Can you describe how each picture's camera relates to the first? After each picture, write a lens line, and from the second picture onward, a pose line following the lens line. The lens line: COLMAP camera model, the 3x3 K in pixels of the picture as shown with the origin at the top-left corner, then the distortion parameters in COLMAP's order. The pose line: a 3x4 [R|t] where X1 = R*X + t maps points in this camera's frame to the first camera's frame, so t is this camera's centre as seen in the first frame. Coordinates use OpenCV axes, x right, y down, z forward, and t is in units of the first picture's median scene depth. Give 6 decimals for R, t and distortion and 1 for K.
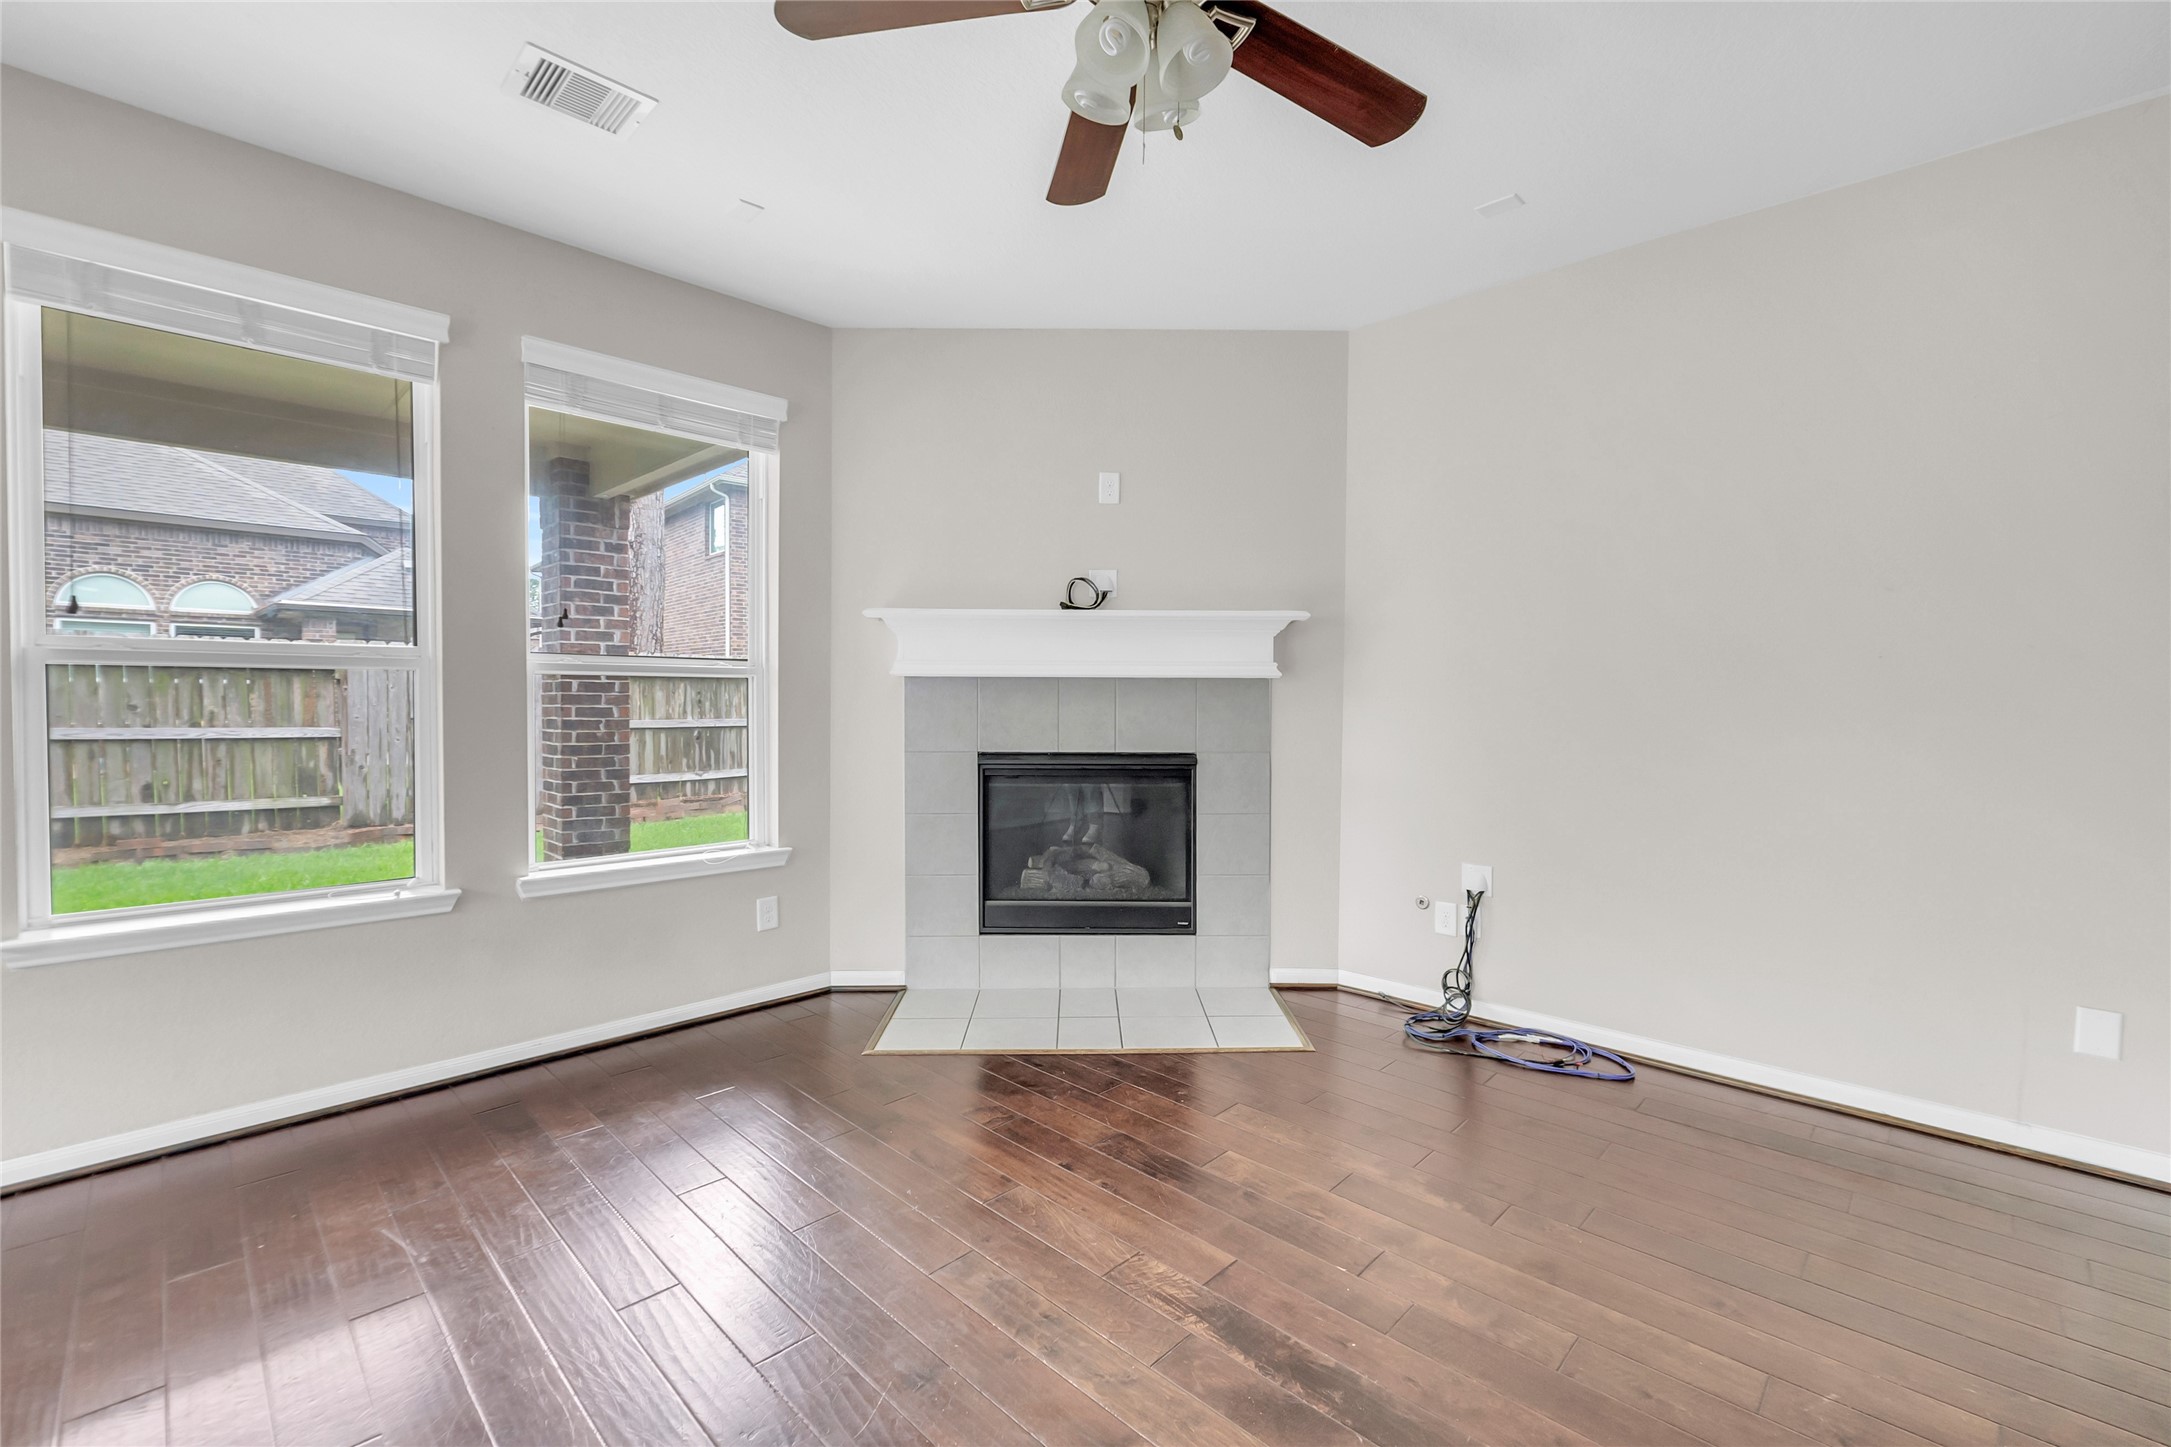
lens RADIAL K [[934.0, 0, 1086.5], [0, 934.0, 716.4], [0, 0, 1]] dist [-0.000921, -0.000144]
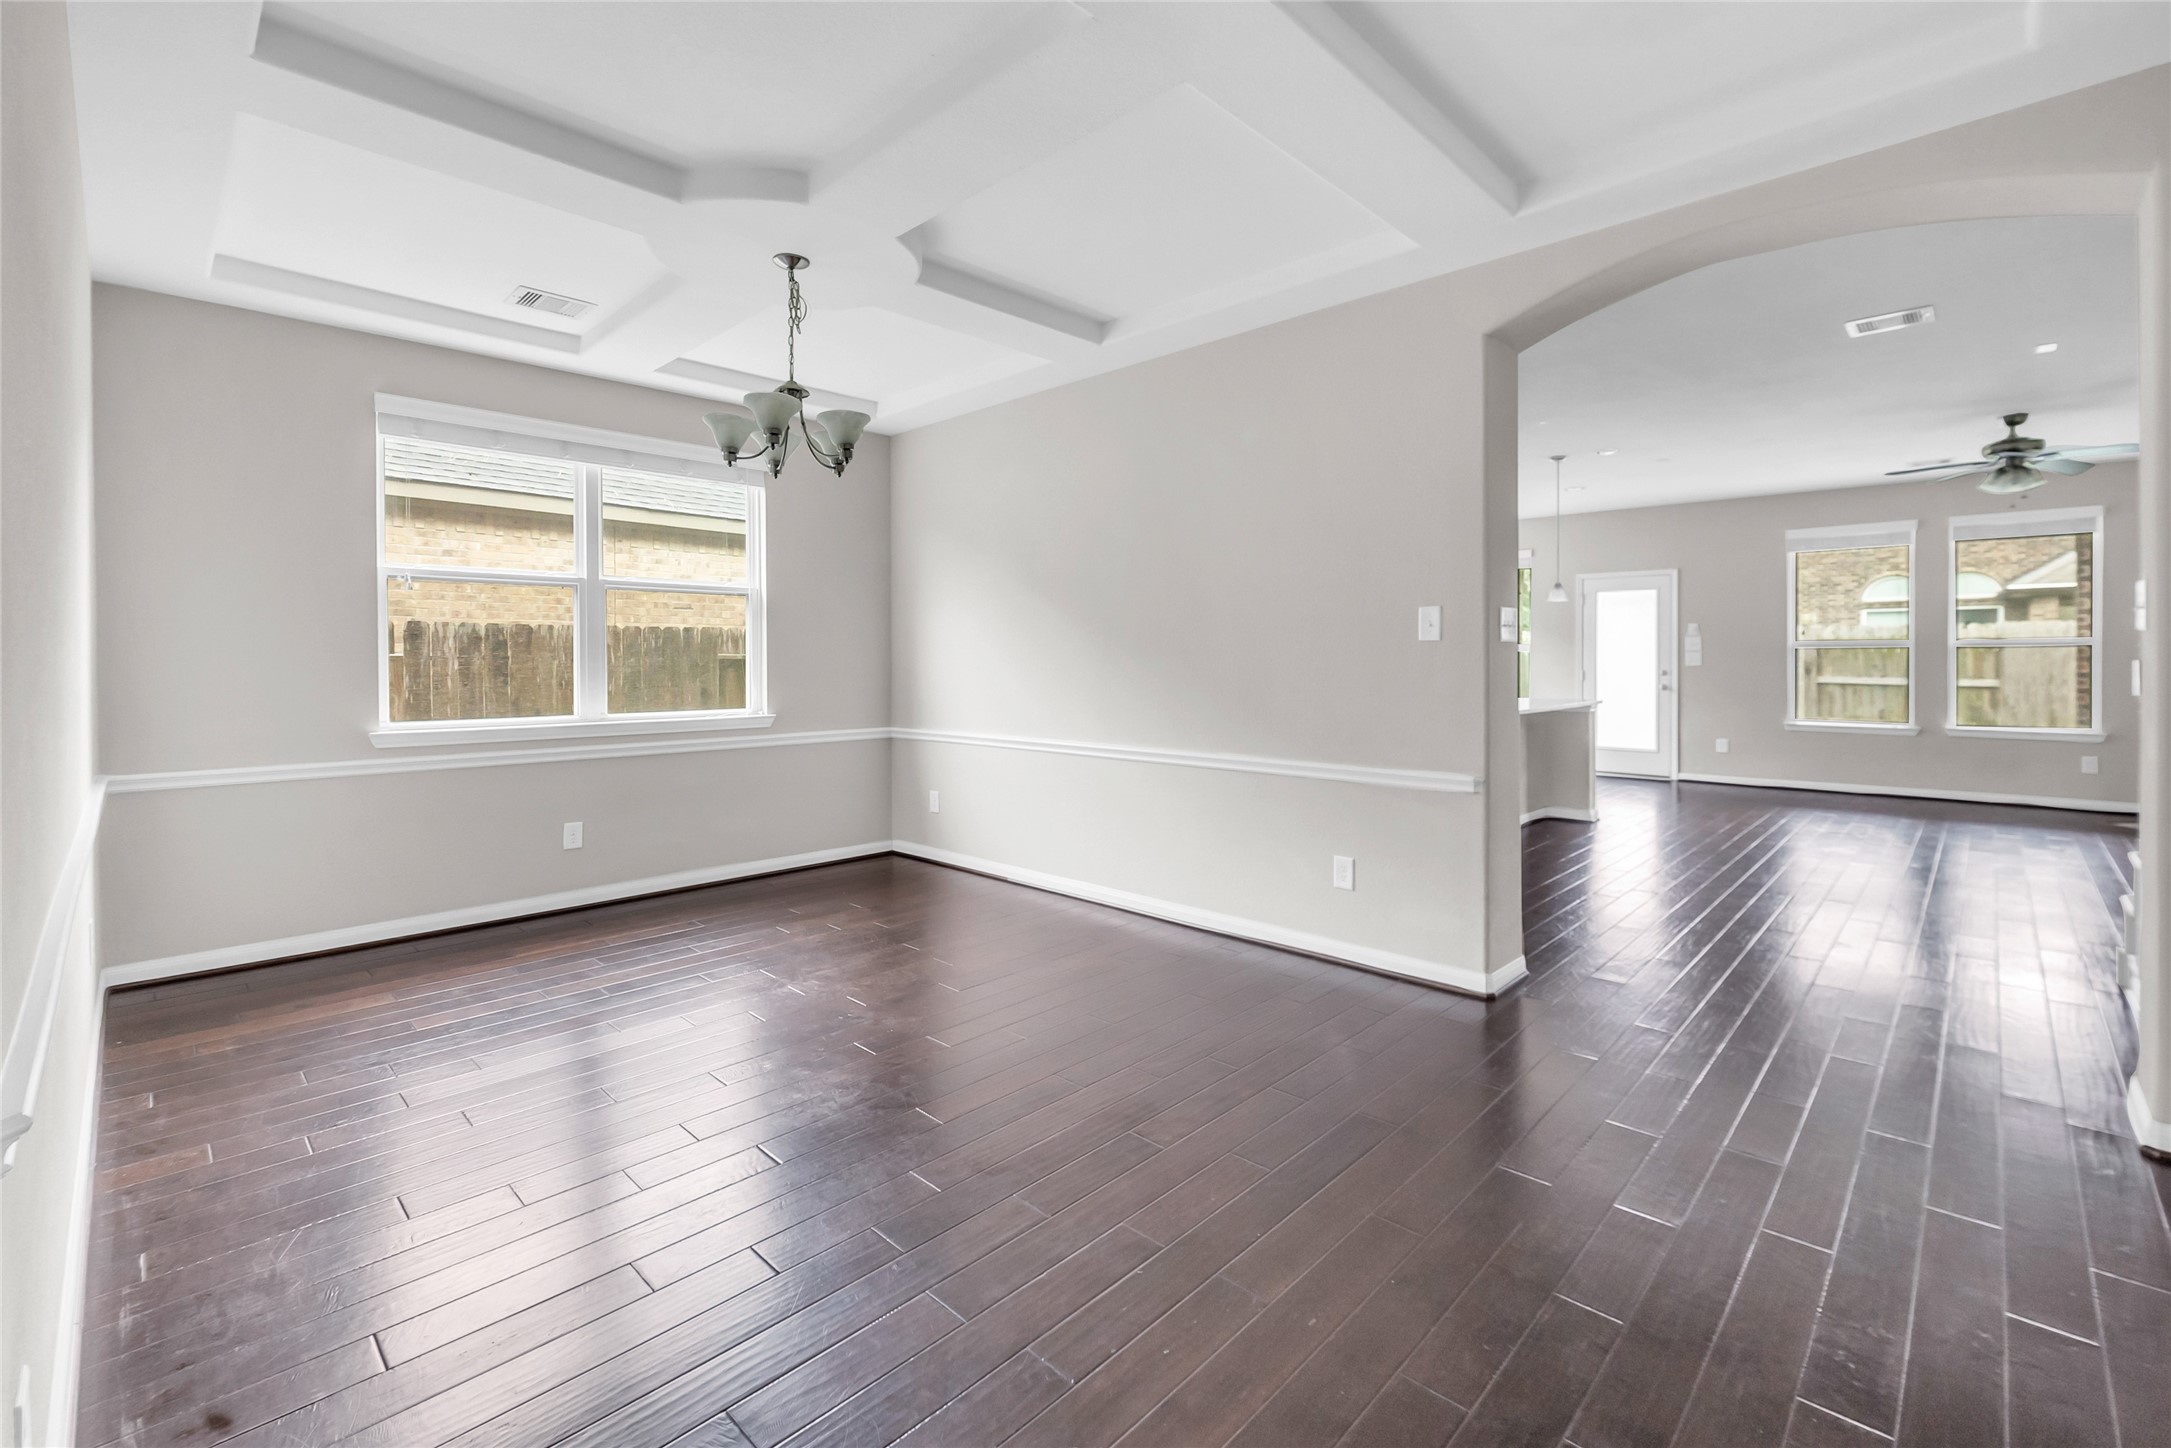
lens RADIAL K [[934.0, 0, 1106.8], [0, 934.0, 668.7], [0, 0, 1]] dist [-0.000921, -0.000144]
pose [[0.032920, 0.001550, -0.999457, 0.655506], [-0.017338, 0.999849, 0.000980, 0.016561], [0.999308, 0.017296, 0.032942, -0.485270]]
